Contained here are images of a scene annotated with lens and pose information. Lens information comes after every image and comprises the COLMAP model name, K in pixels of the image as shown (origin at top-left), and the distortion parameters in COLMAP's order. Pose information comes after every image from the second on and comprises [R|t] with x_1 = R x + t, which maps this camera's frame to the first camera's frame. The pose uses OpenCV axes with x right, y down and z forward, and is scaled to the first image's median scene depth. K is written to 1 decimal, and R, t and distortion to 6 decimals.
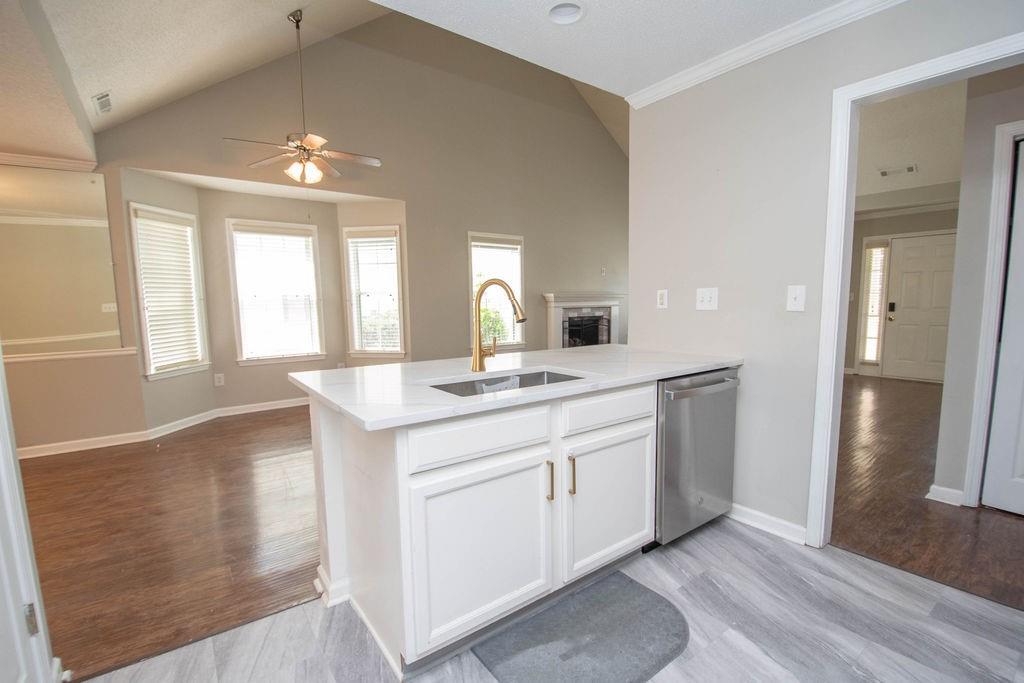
lens RADIAL K [[457.7, 0, 513.8], [0, 457.7, 356.4], [0, 0, 1]] dist [0.007827, -0.018578]
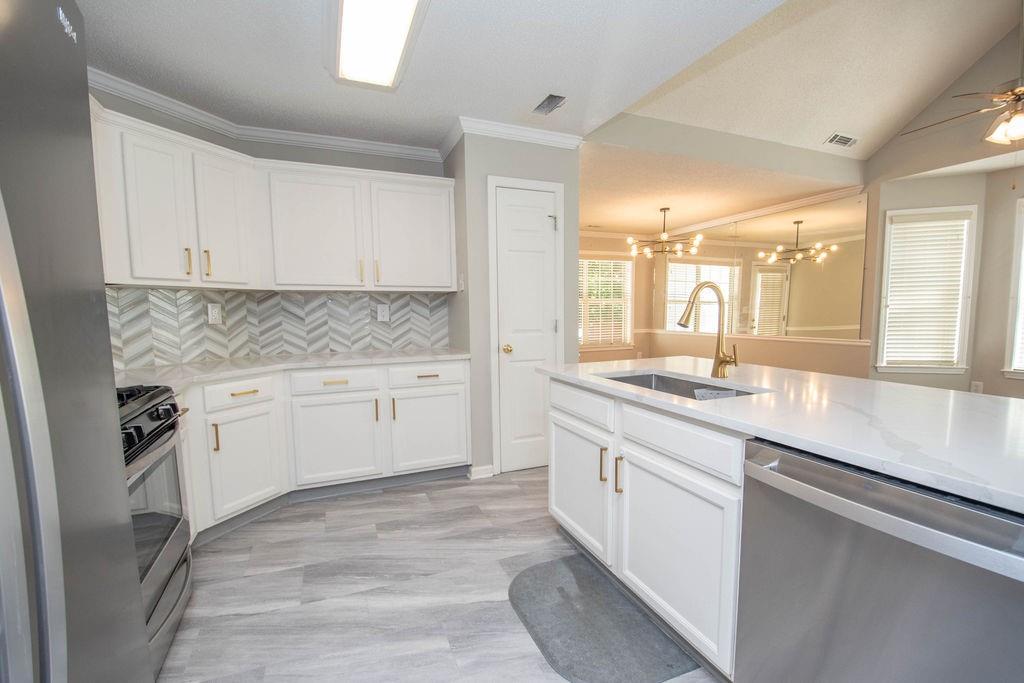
lens RADIAL K [[447.3, 0, 514.8], [0, 447.3, 356.4], [0, 0, 1]] dist [0.020434, -0.029330]
pose [[-0.238714, 0.115772, -0.964164, 0.341595], [-0.099327, 0.984750, 0.142836, -0.037809], [0.965997, 0.129865, -0.223574, 0.290549]]
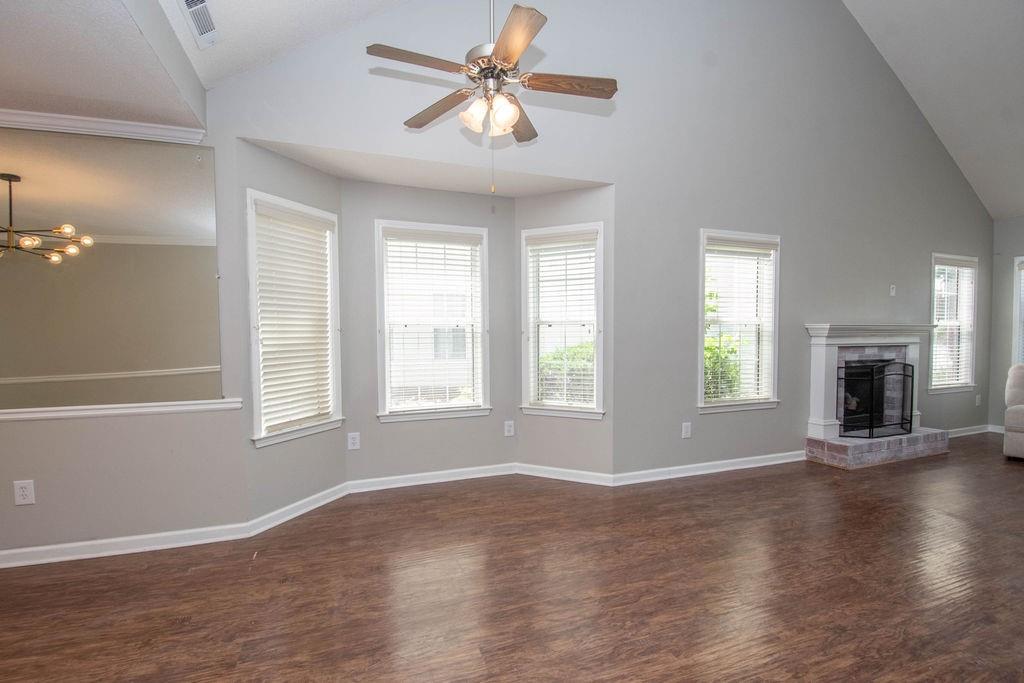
lens RADIAL K [[457.7, 0, 513.8], [0, 457.7, 356.4], [0, 0, 1]] dist [0.007827, -0.018578]
pose [[0.960050, 0.019957, -0.279114, -0.183394], [-0.040561, 0.996844, -0.068240, -0.037919], [0.276872, 0.076835, 0.957830, 0.332880]]
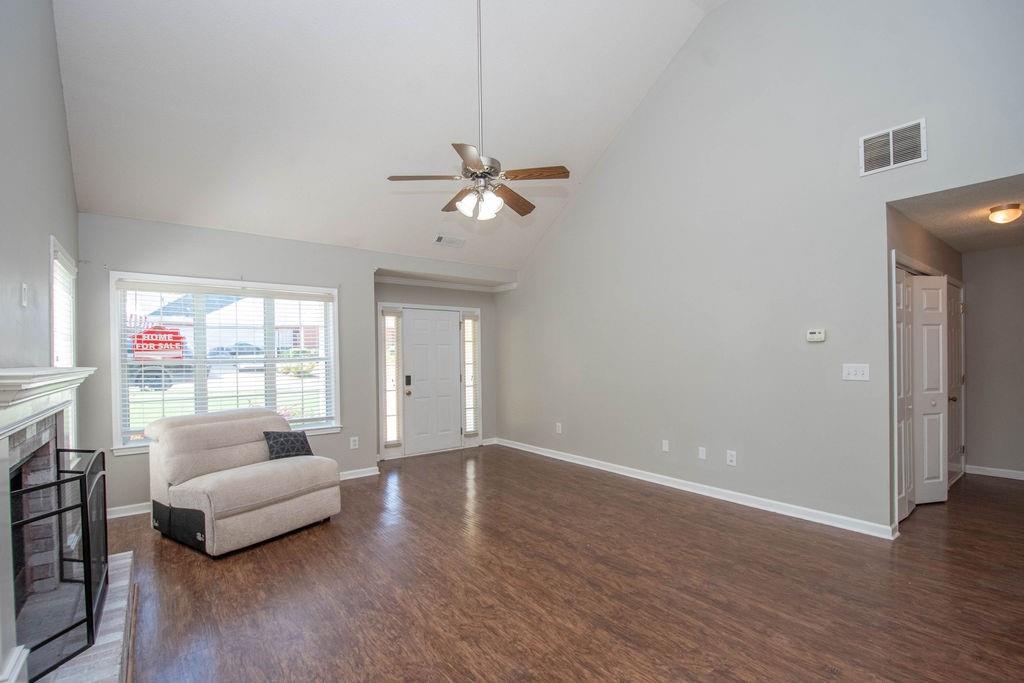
lens RADIAL K [[457.7, 0, 513.8], [0, 457.7, 356.4], [0, 0, 1]] dist [0.007827, -0.018578]
pose [[-0.007123, 0.017921, 0.999814, -0.135881], [0.130982, 0.991242, -0.016834, -0.134292], [-0.991359, 0.130838, -0.009408, 0.938301]]
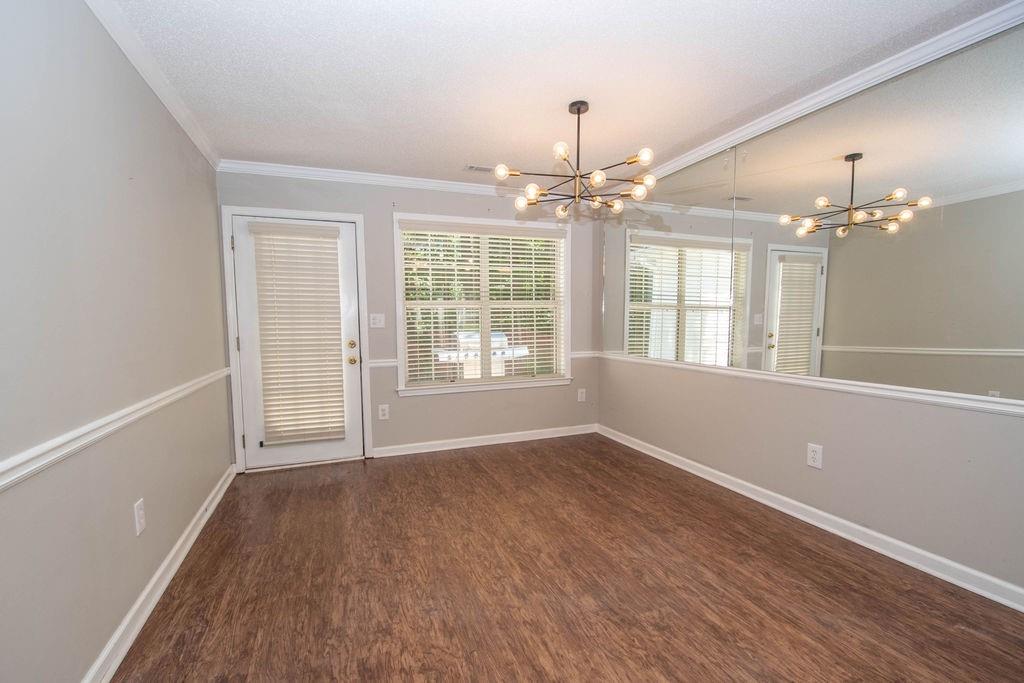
lens RADIAL K [[457.7, 0, 513.8], [0, 457.7, 356.4], [0, 0, 1]] dist [0.007827, -0.018578]
pose [[-0.260068, 0.094568, -0.960948, -0.233576], [-0.099163, 0.987315, 0.124000, -0.045089], [0.960485, 0.127539, -0.247392, 0.432624]]
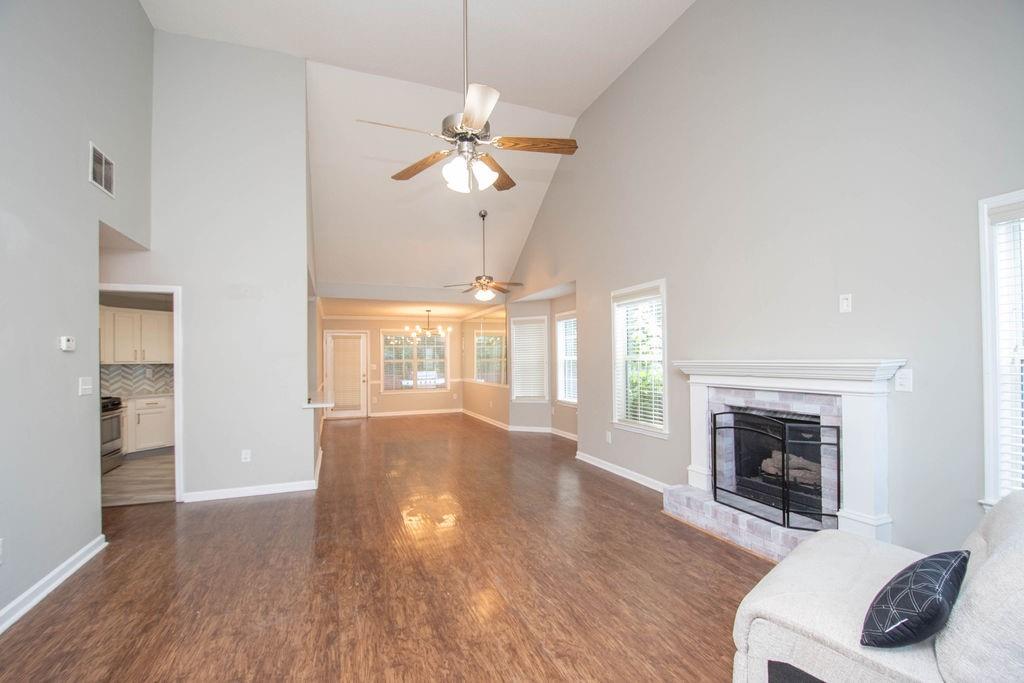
lens RADIAL K [[457.7, 0, 513.8], [0, 457.7, 356.4], [0, 0, 1]] dist [0.007827, -0.018578]
pose [[-0.266360, 0.013053, -0.963785, 0.873851], [-0.097618, 0.994402, 0.040446, -0.175133], [0.958918, 0.104856, -0.263595, 1.136754]]
